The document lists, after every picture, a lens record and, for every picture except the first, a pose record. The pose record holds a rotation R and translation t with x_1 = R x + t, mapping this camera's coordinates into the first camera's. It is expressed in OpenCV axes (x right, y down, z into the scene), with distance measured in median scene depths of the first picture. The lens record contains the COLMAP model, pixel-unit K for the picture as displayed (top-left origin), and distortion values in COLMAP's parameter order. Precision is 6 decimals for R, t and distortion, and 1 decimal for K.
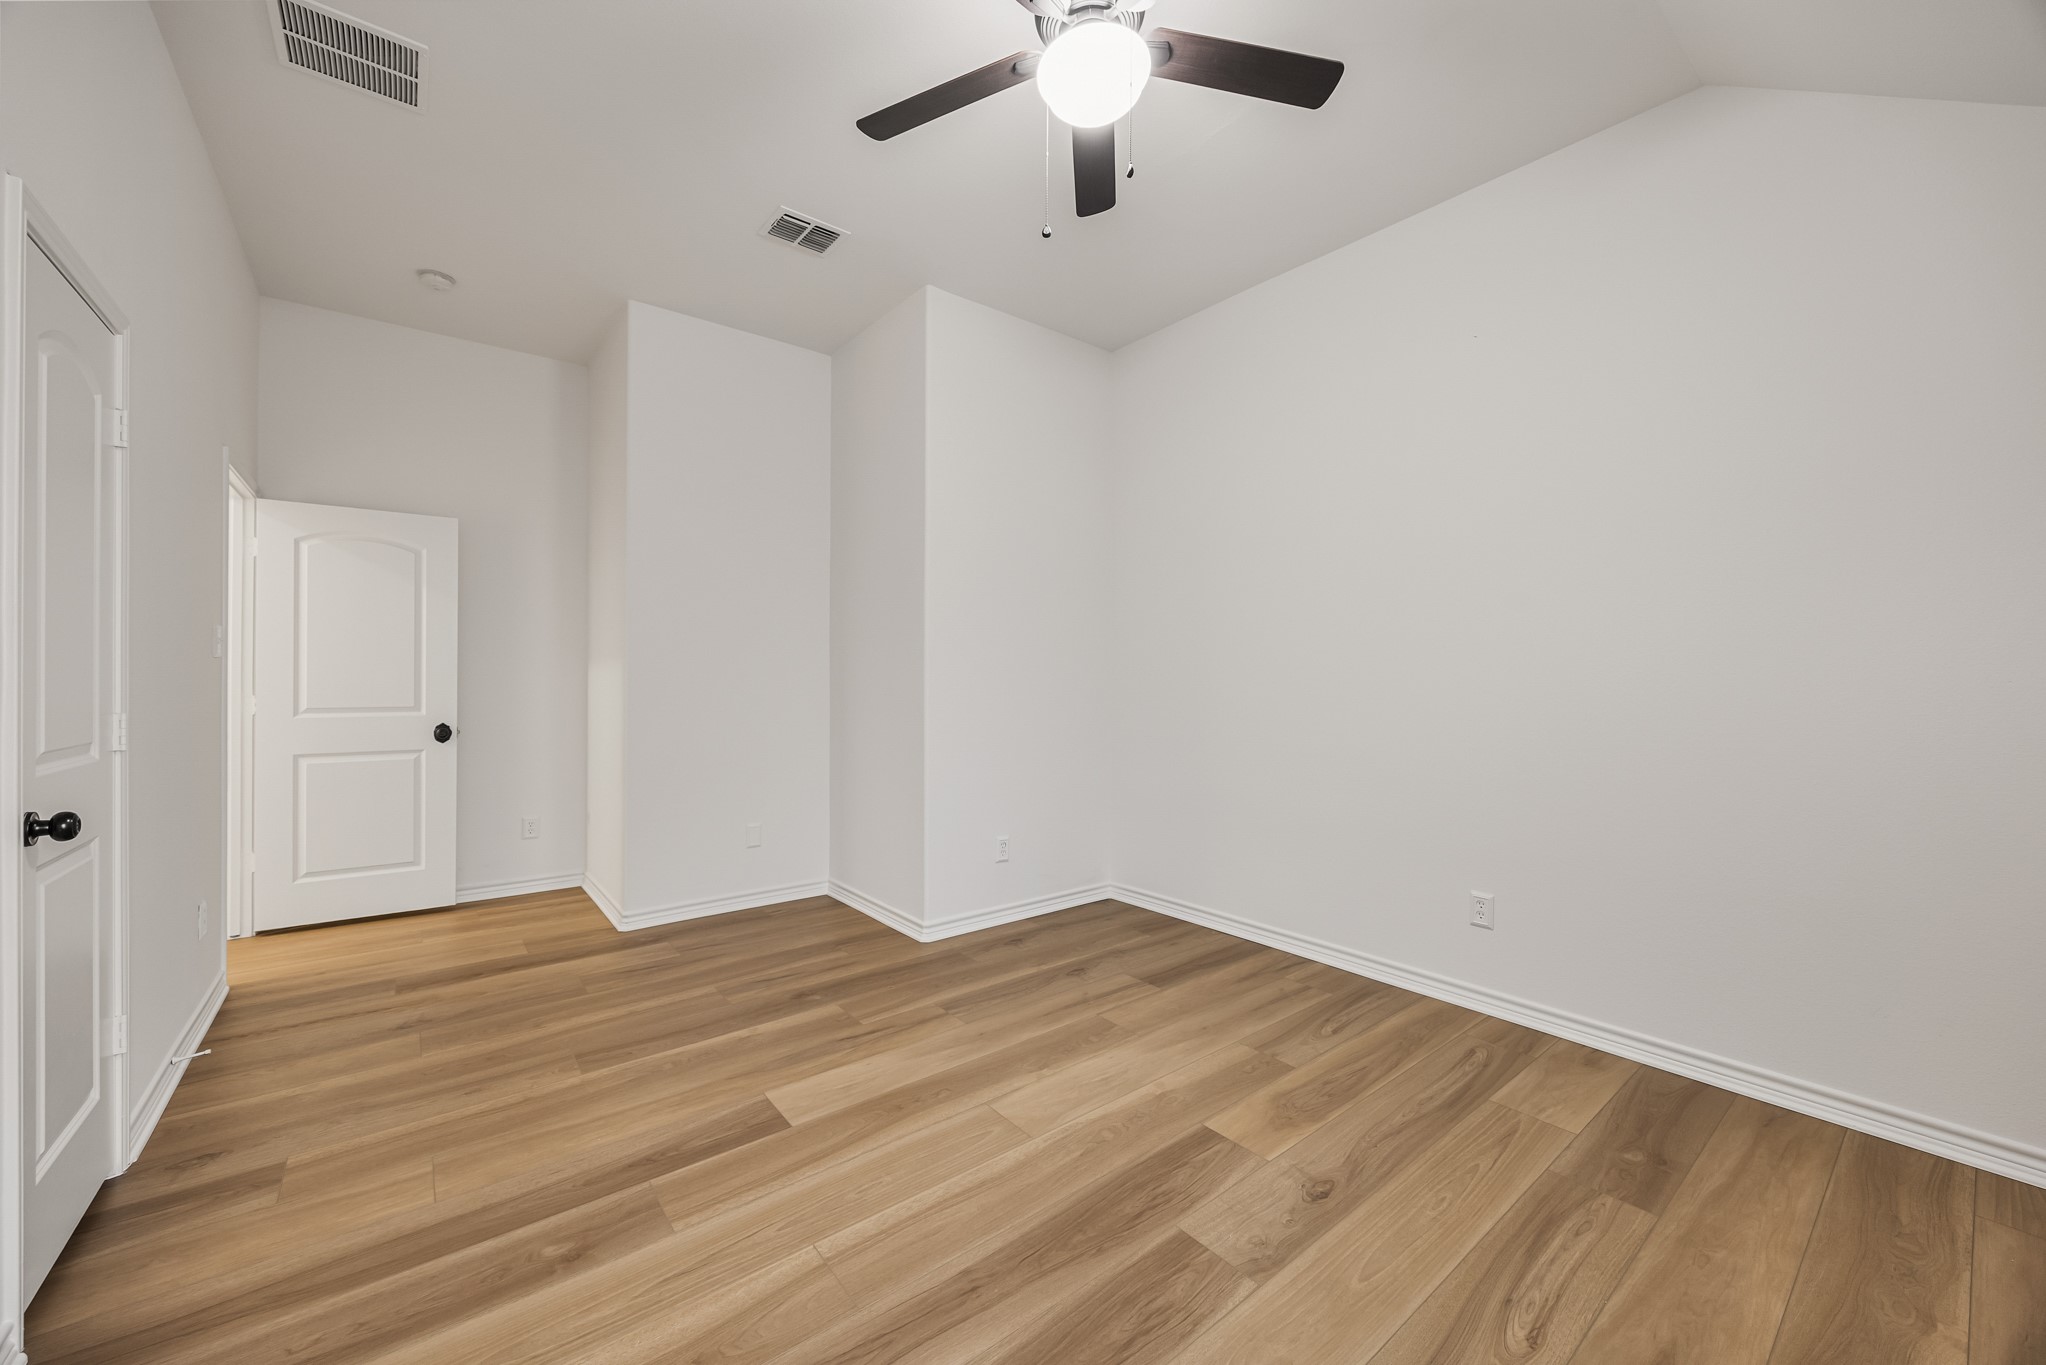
lens RADIAL K [[794.7, 0, 1012.2], [0, 794.7, 674.1], [0, 0, 1]] dist [0.000007, -0.000403]
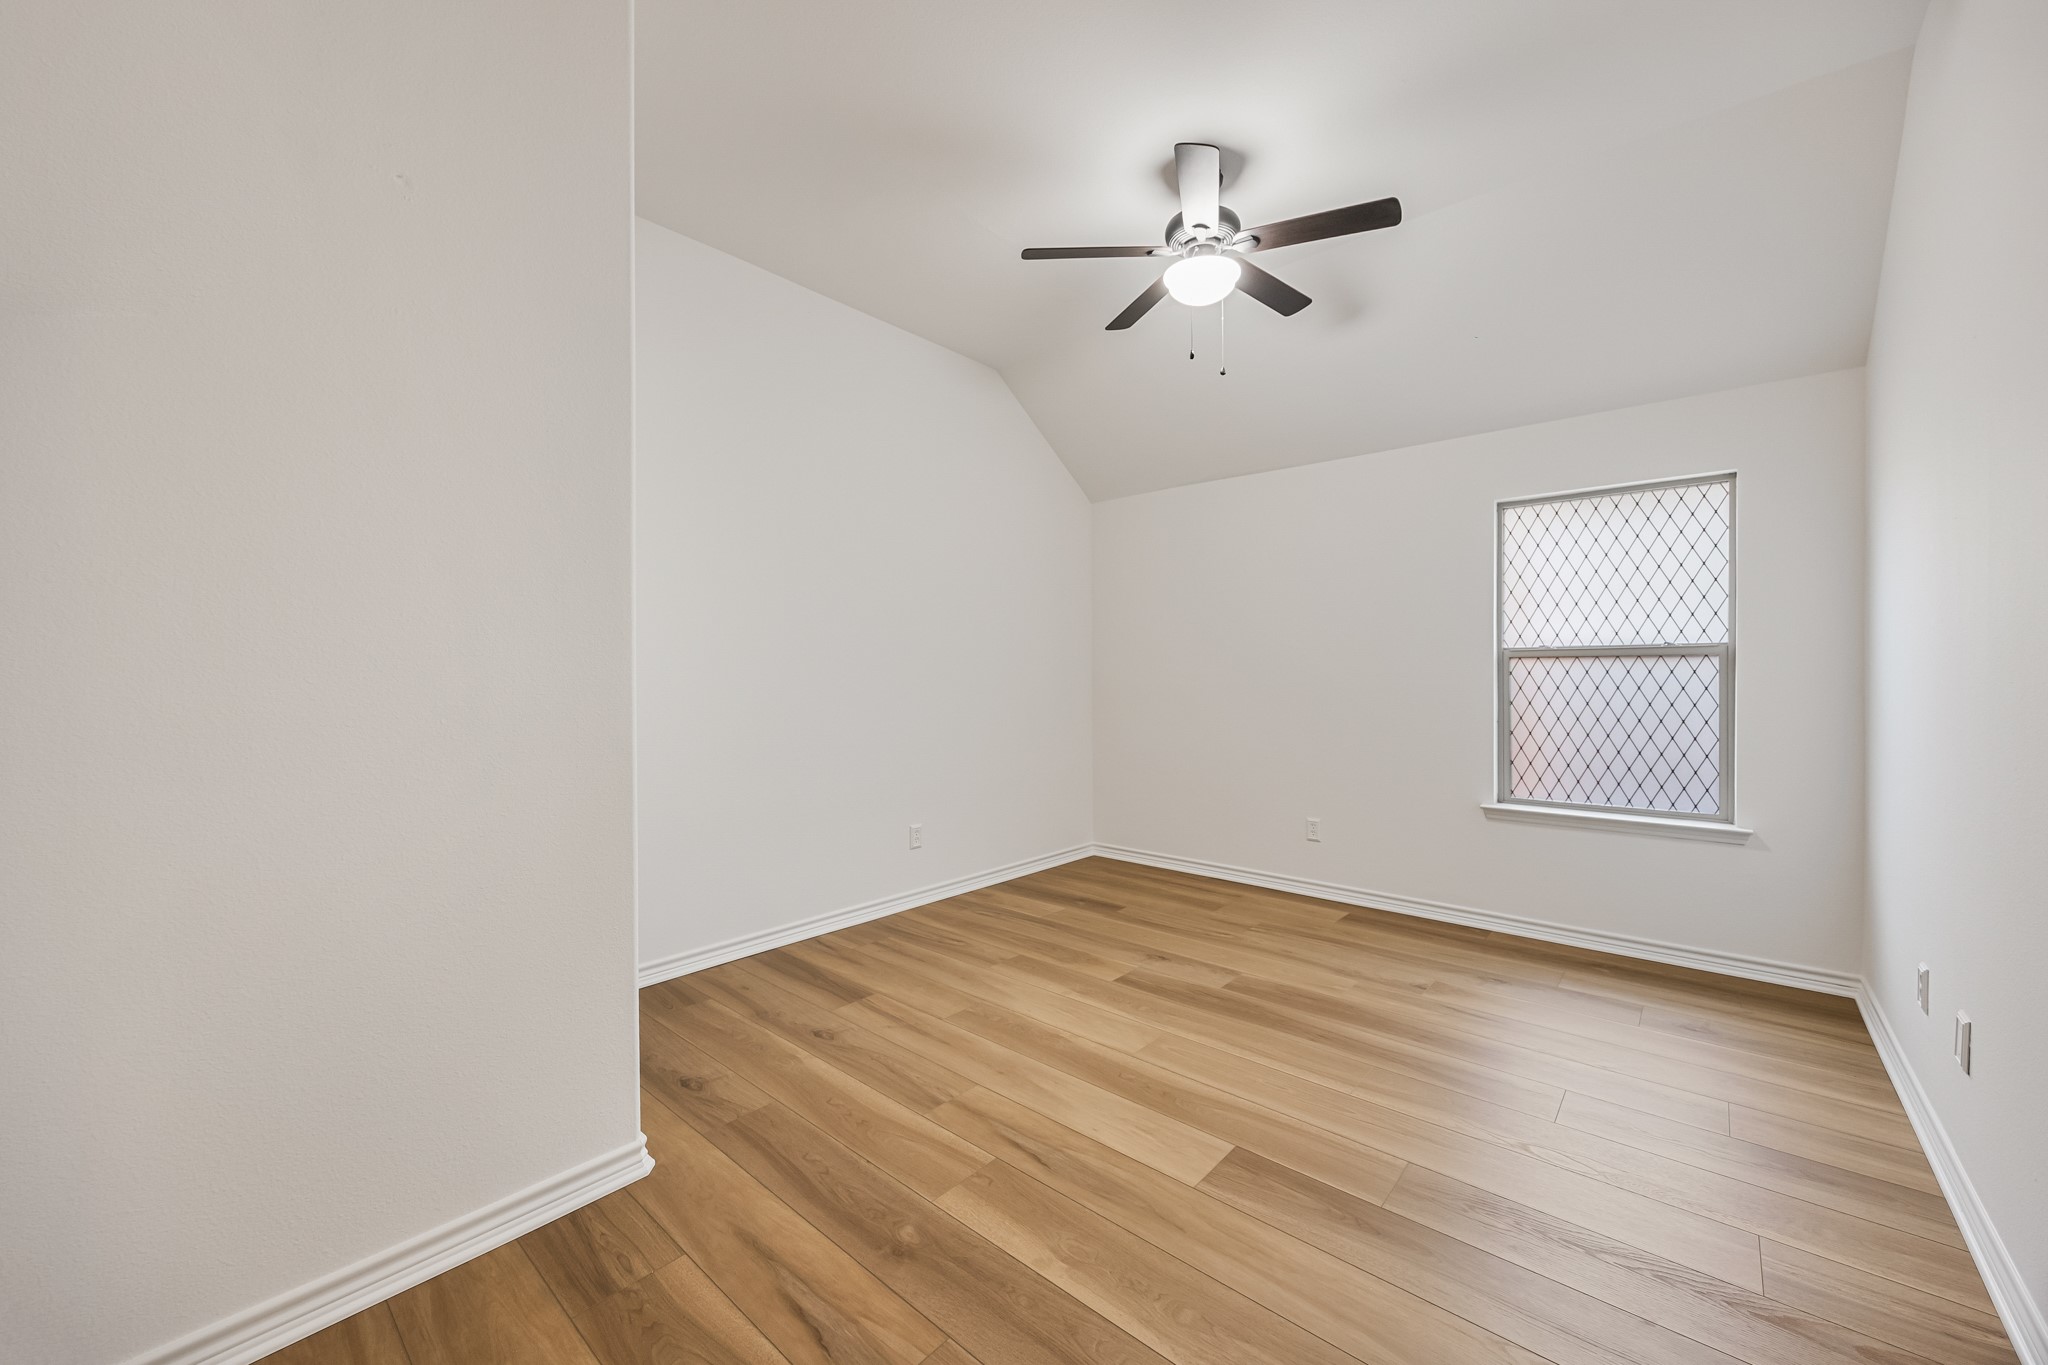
lens RADIAL K [[795.5, 0, 1004.9], [0, 795.5, 679.0], [0, 0, 1]] dist [0.000007, -0.000403]
pose [[-0.188637, -0.005187, 0.982033, -0.940913], [-0.001291, 0.999986, 0.005034, -0.009416], [-0.982046, -0.000318, -0.188641, 1.164212]]
